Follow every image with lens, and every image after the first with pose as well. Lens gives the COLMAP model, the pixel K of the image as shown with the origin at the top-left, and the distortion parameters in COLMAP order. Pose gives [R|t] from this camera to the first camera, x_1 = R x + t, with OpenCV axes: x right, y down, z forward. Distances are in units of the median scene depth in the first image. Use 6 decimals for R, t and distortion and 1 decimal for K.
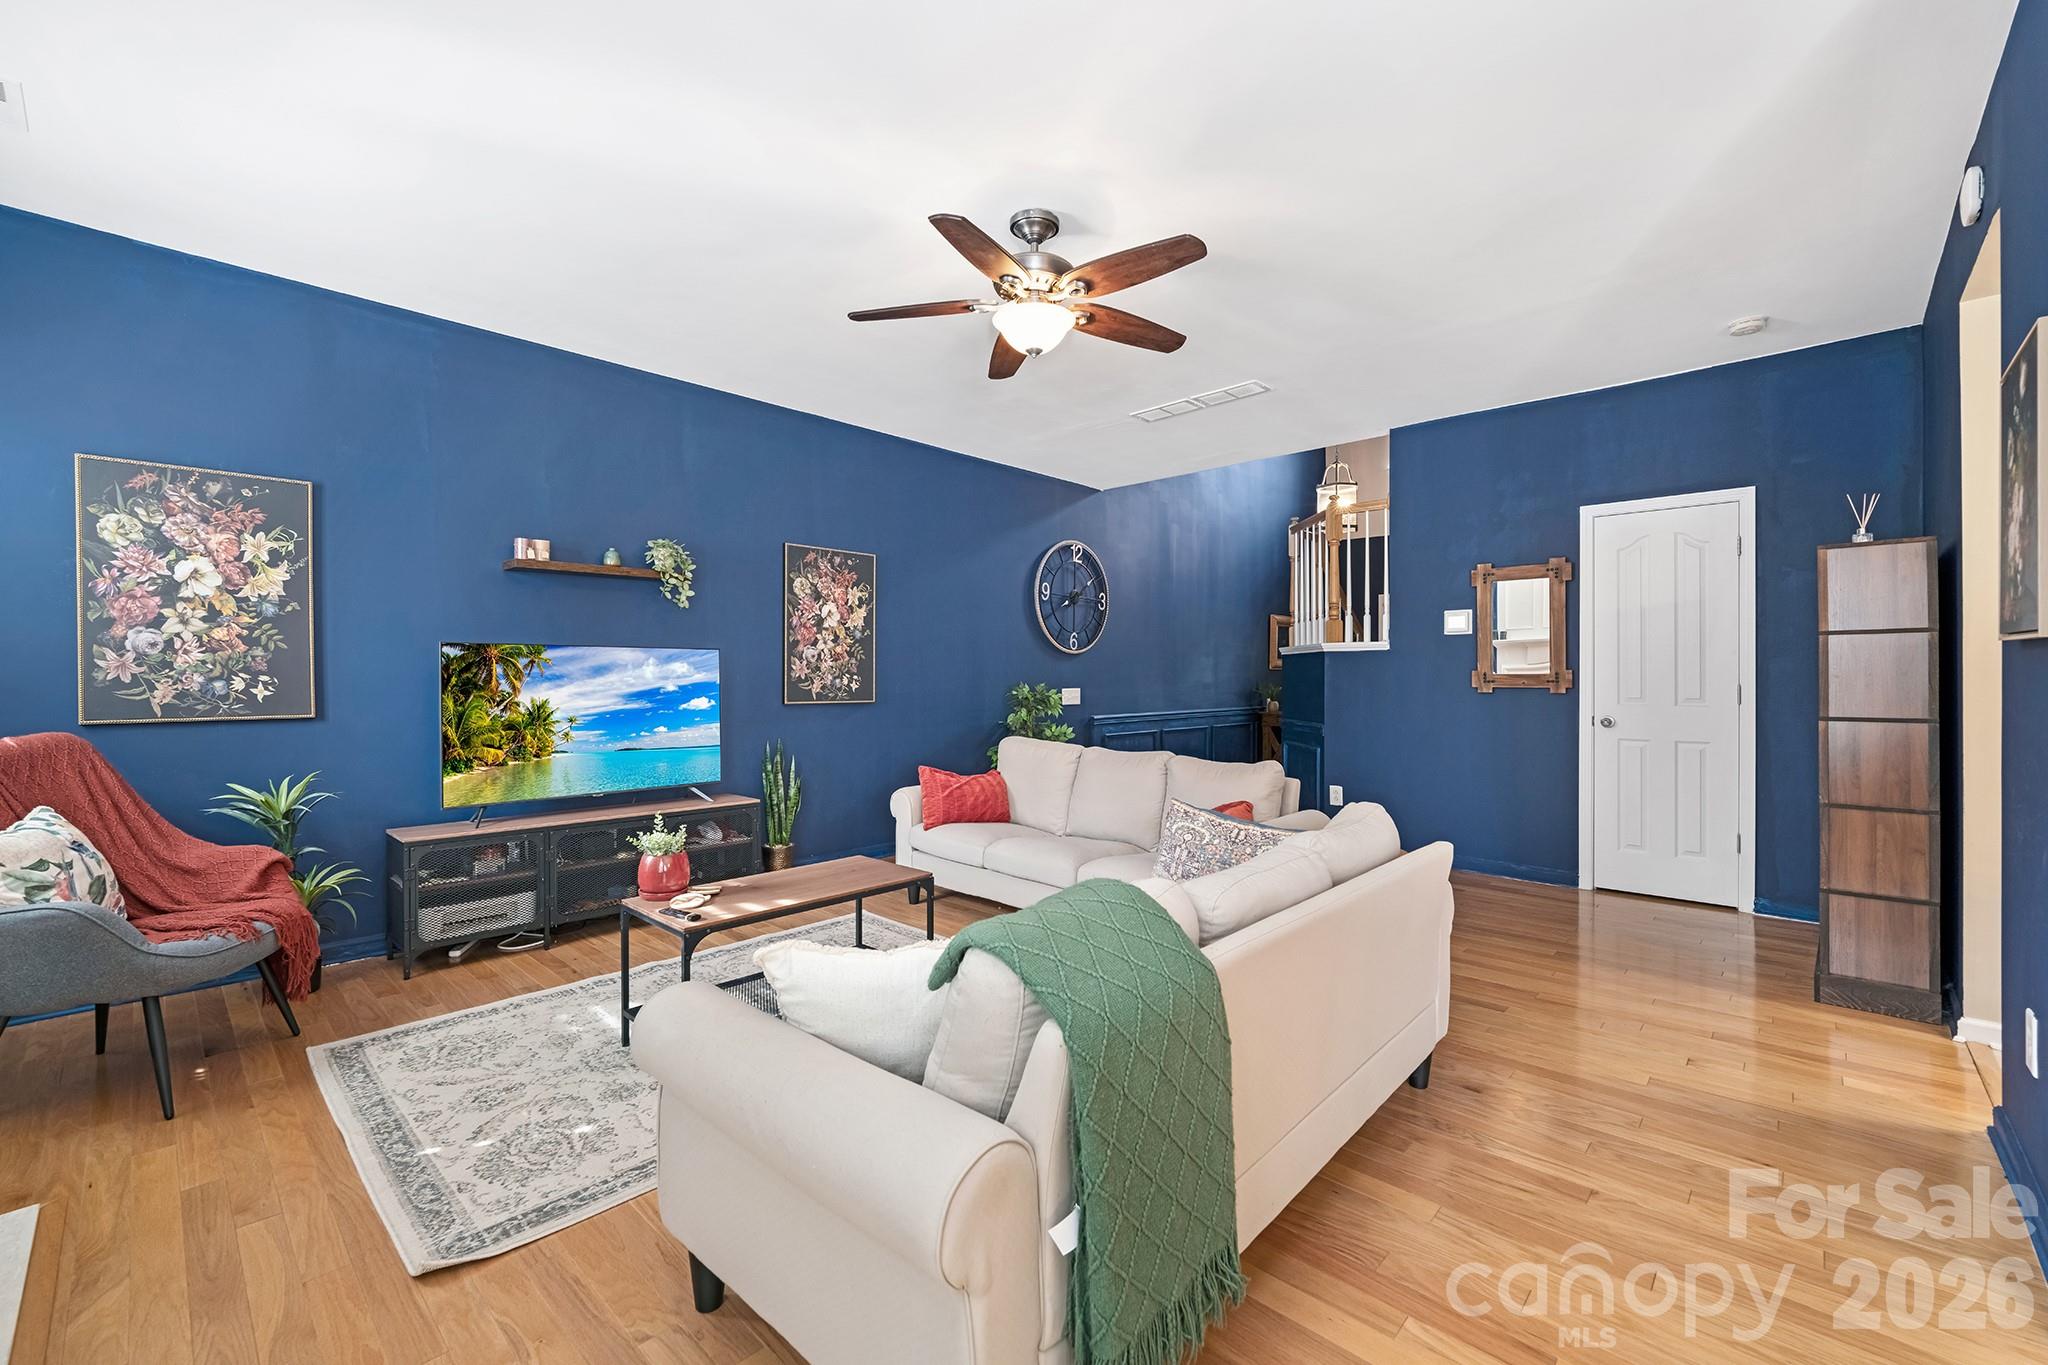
lens RADIAL K [[836.0, 0, 1024.0], [0, 836.0, 682.5], [0, 0, 1]] dist [0.001419, 0.000097]
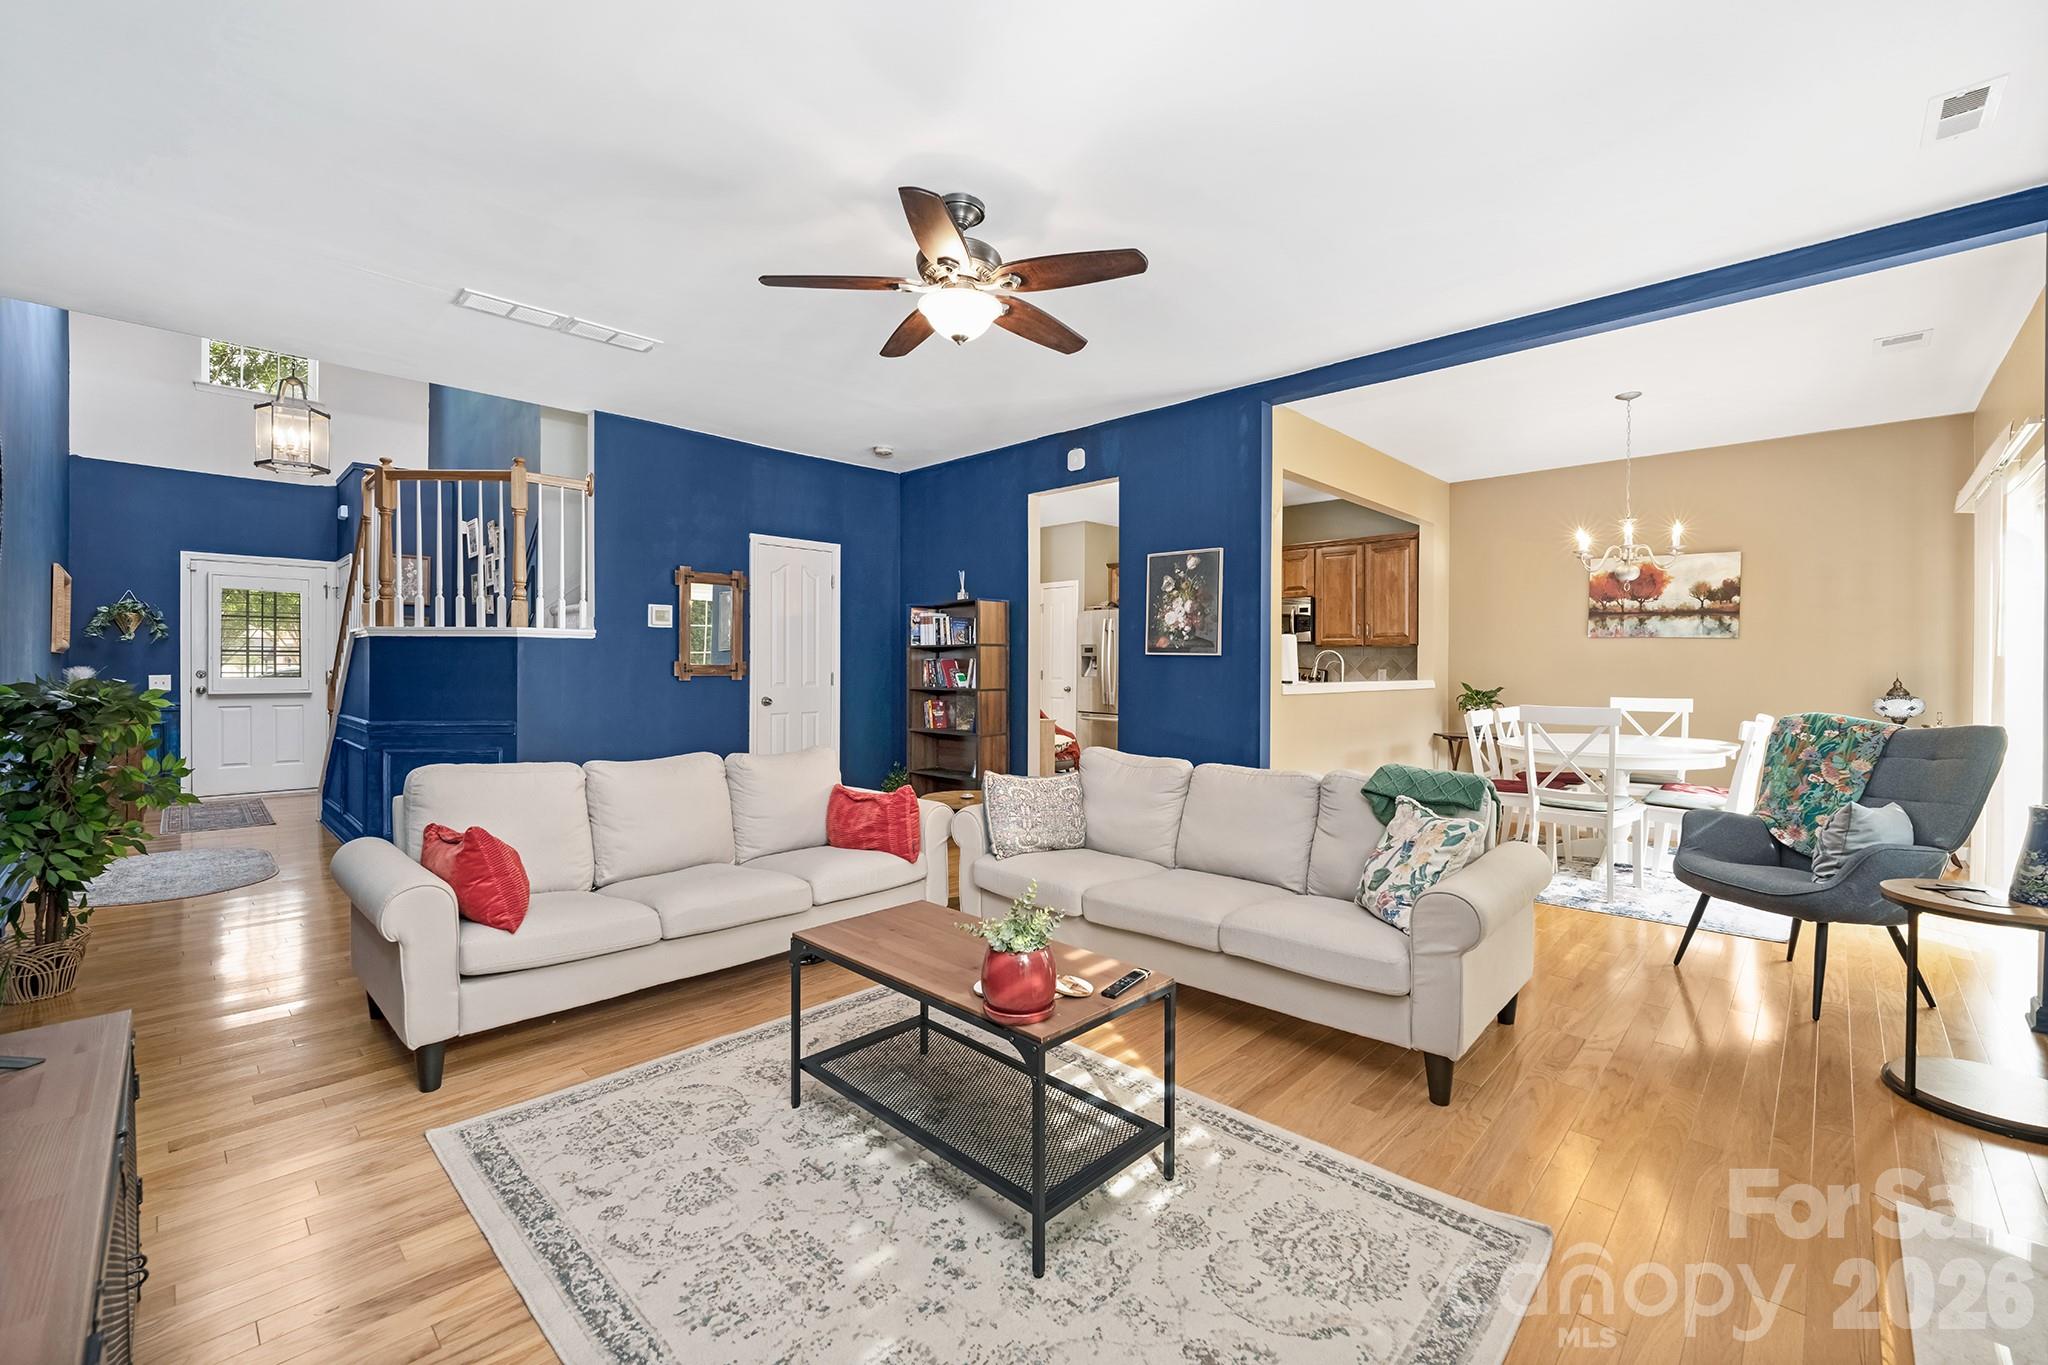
lens RADIAL K [[849.9, 0, 1024.0], [0, 849.9, 682.5], [0, 0, 1]] dist [-0.000860, -0.000070]
pose [[0.013668, -0.015153, 0.999792, -0.754042], [0.004338, 0.999877, 0.015095, -0.002656], [-0.999897, 0.004131, 0.013732, 0.694598]]
